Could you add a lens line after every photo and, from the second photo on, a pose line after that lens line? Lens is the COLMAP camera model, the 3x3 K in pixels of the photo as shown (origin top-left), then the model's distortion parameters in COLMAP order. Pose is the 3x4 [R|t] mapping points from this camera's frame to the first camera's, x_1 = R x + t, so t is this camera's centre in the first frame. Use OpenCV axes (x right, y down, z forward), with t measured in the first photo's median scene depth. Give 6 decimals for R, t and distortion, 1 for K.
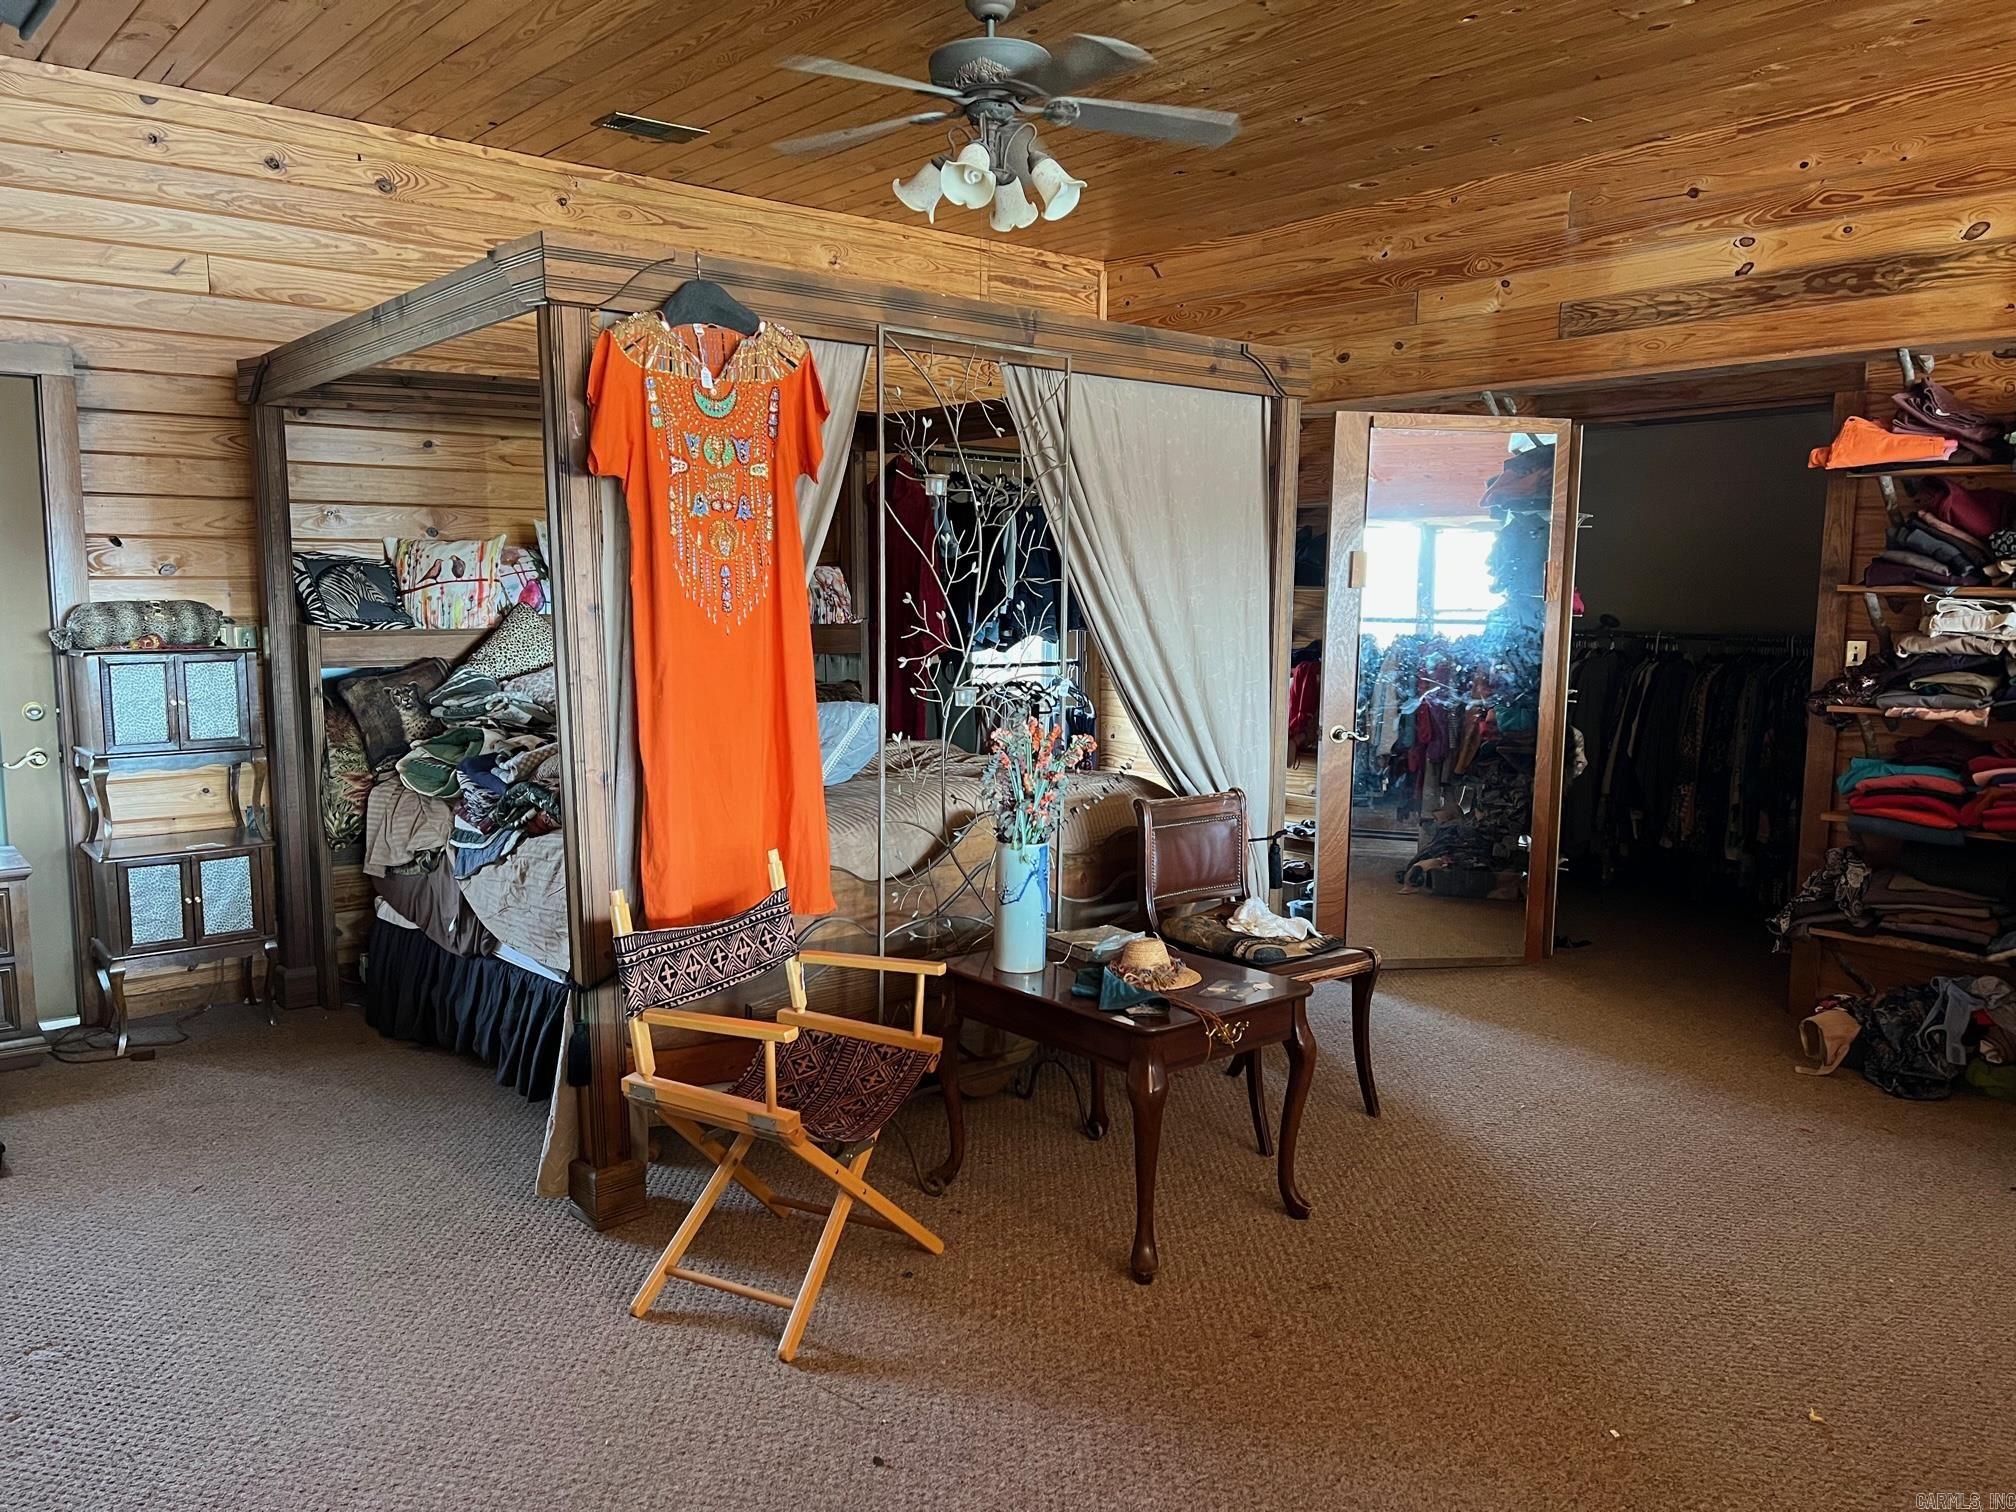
lens RADIAL K [[1508.9, 0, 1002.4], [0, 1508.9, 759.0], [0, 0, 1]] dist [0.061999, -0.060256]
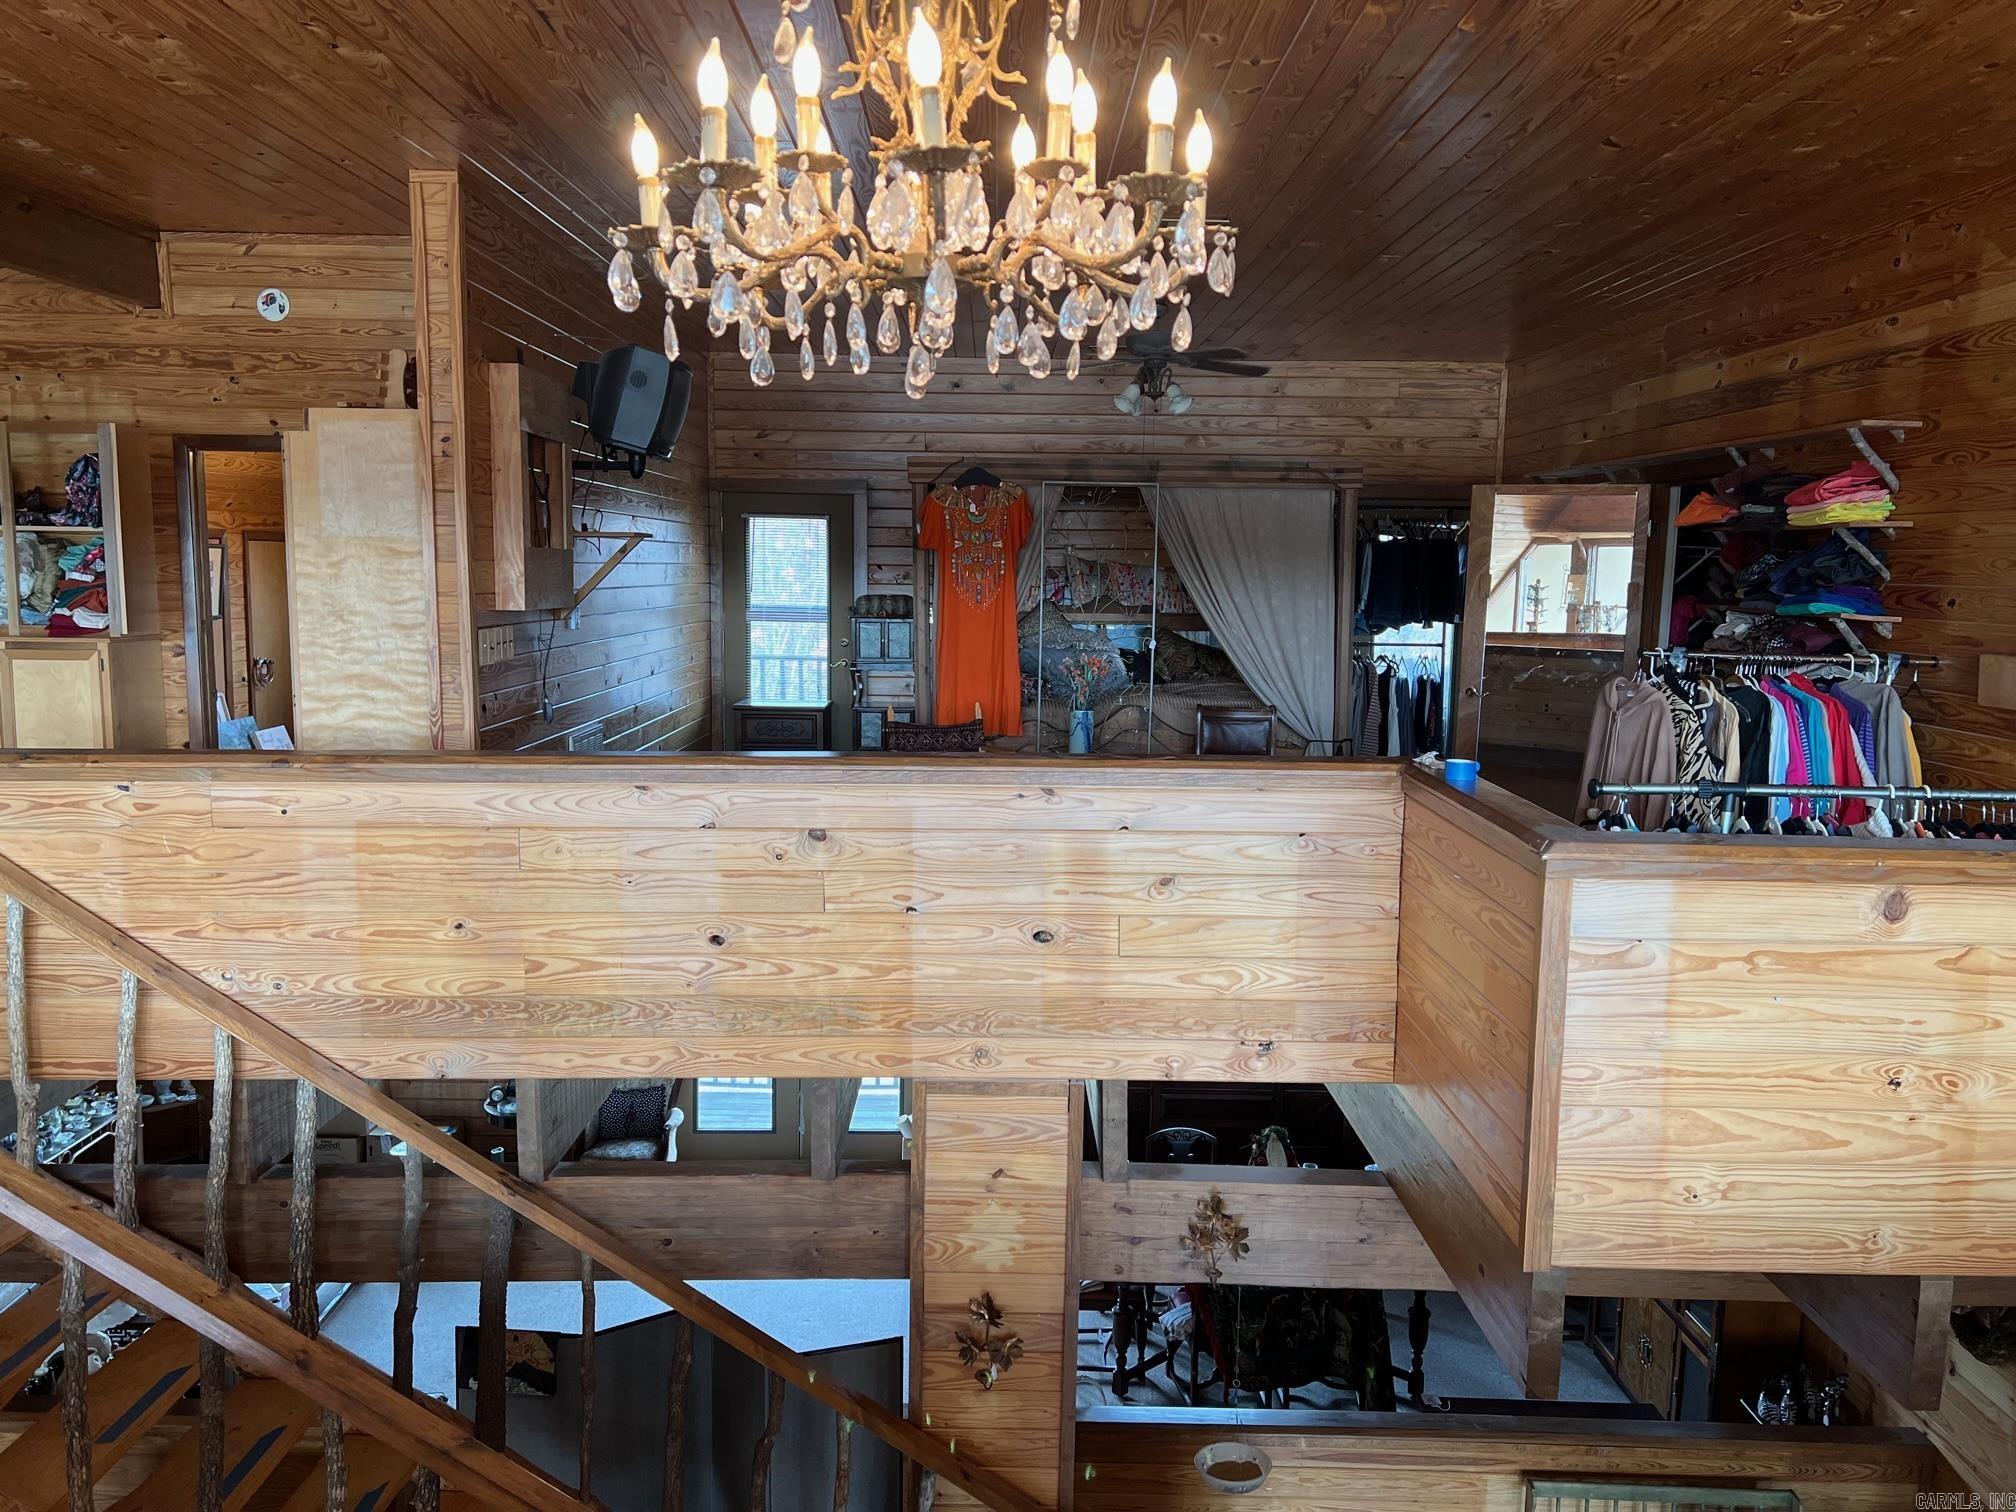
lens RADIAL K [[1508.9, 0, 1011.6], [0, 1508.9, 757.8], [0, 0, 1]] dist [0.061999, -0.060256]
pose [[0.776783, 0.085338, -0.623960, 0.971371], [-0.082789, 0.996015, 0.033157, 0.044002], [0.624303, 0.025901, 0.780753, -0.585992]]
